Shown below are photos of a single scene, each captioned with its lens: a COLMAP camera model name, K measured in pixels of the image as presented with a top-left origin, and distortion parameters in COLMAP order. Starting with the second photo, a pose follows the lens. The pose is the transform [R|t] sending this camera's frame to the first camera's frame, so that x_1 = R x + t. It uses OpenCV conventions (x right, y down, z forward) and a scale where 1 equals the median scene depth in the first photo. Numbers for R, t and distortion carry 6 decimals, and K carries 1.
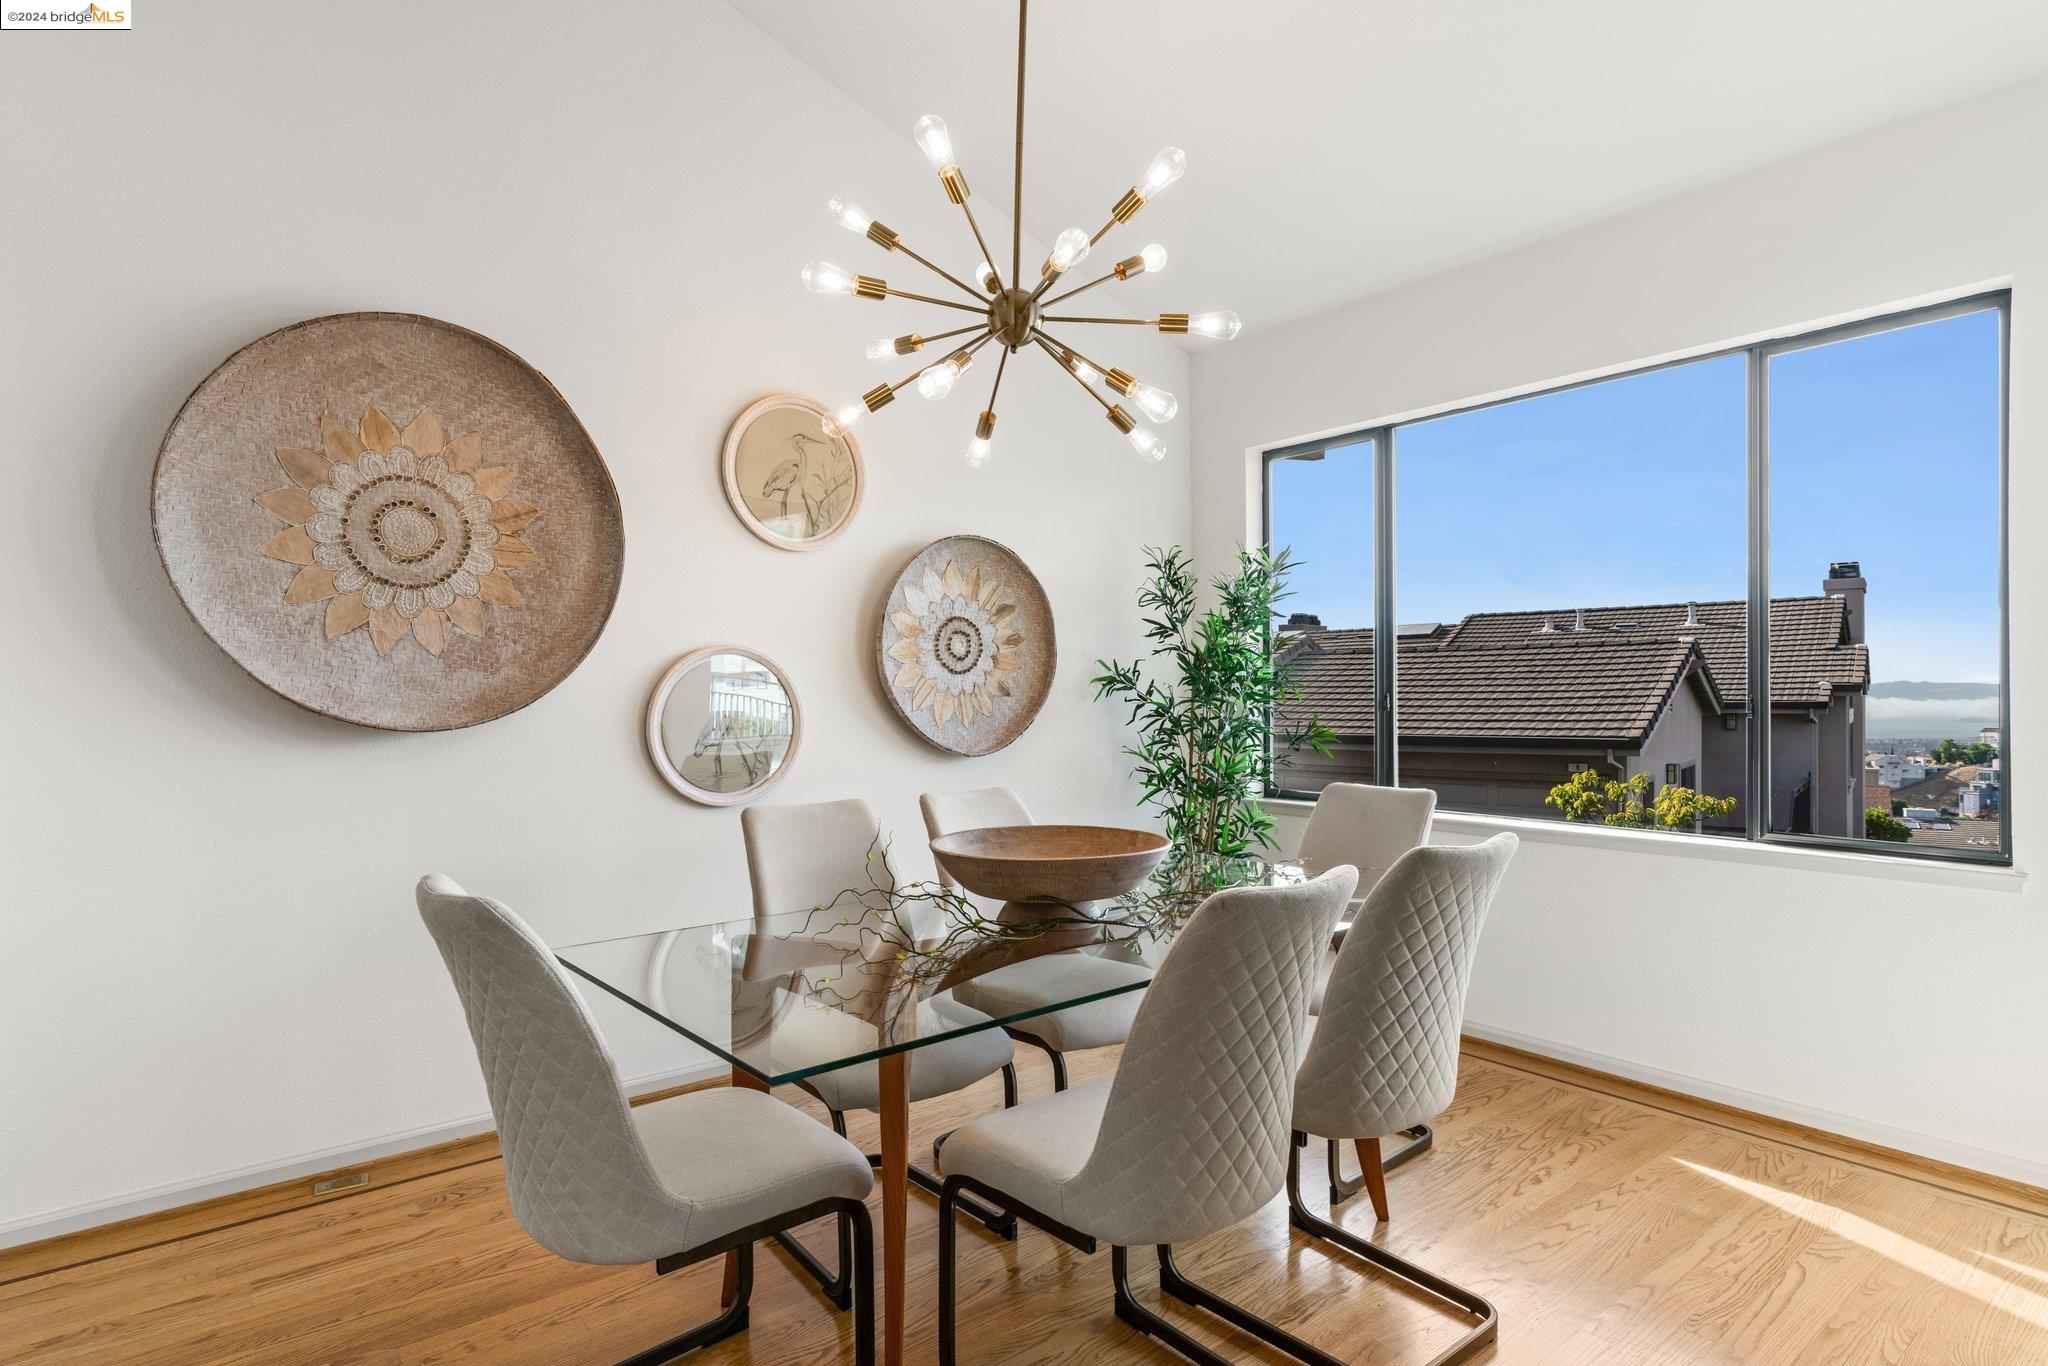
lens RADIAL K [[1055.3, 0, 1024.0], [0, 1055.3, 683.0], [0, 0, 1]] dist [-0.000356, -0.000050]
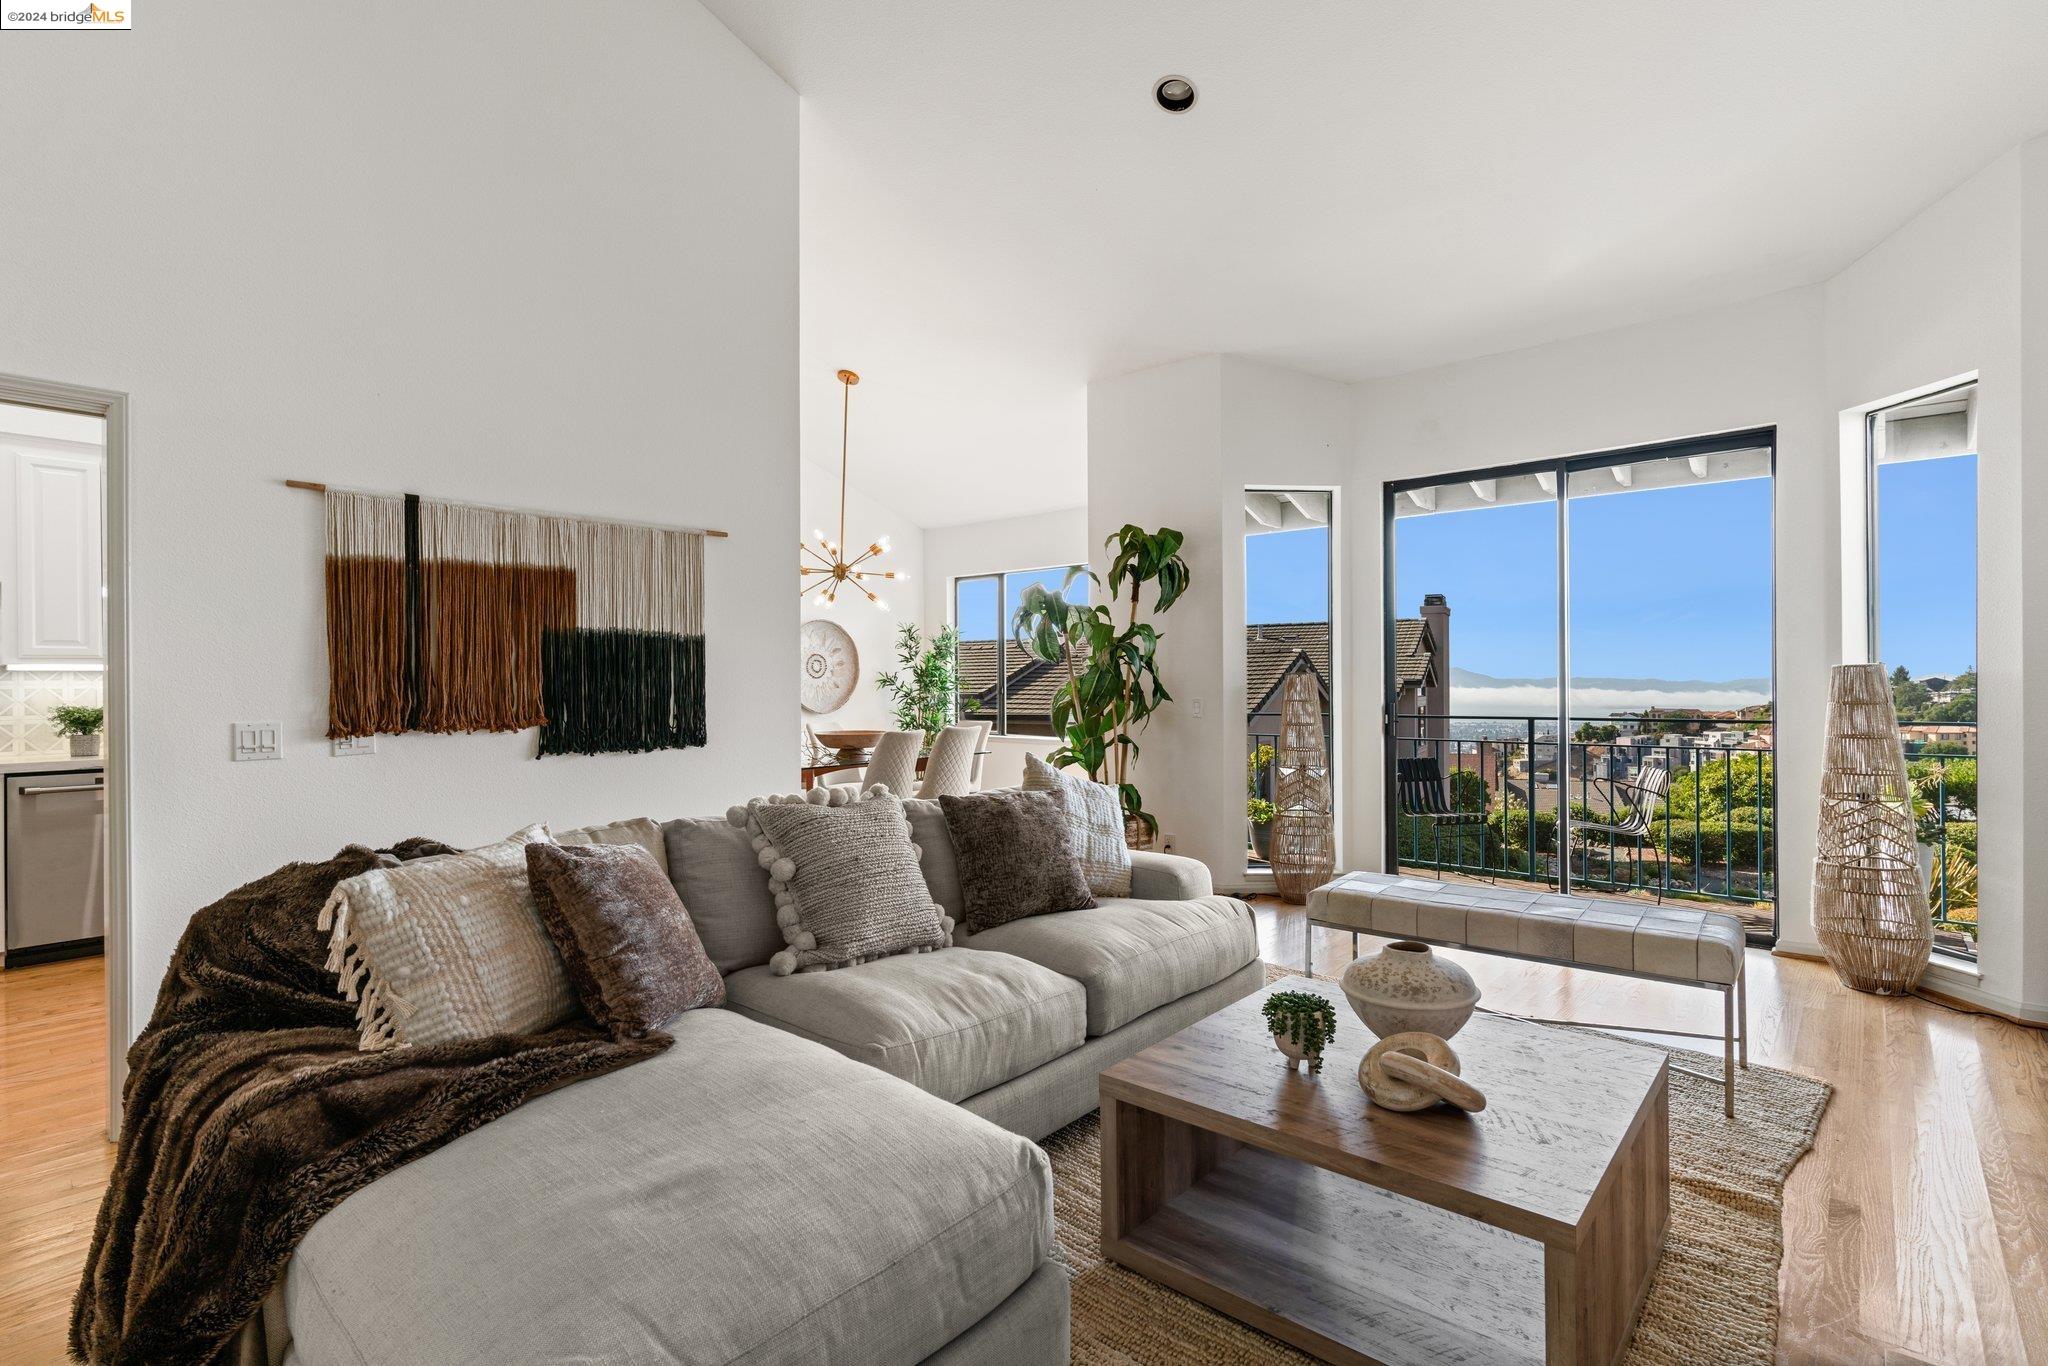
lens RADIAL K [[972.1, 0, 1024.0], [0, 972.1, 683.0], [0, 0, 1]] dist [0.002308, 0.000378]
pose [[0.984081, -0.000082, 0.177719, 0.006980], [-0.000848, 0.999986, 0.005158, -0.009599], [-0.177717, -0.005227, 0.984068, -1.127070]]
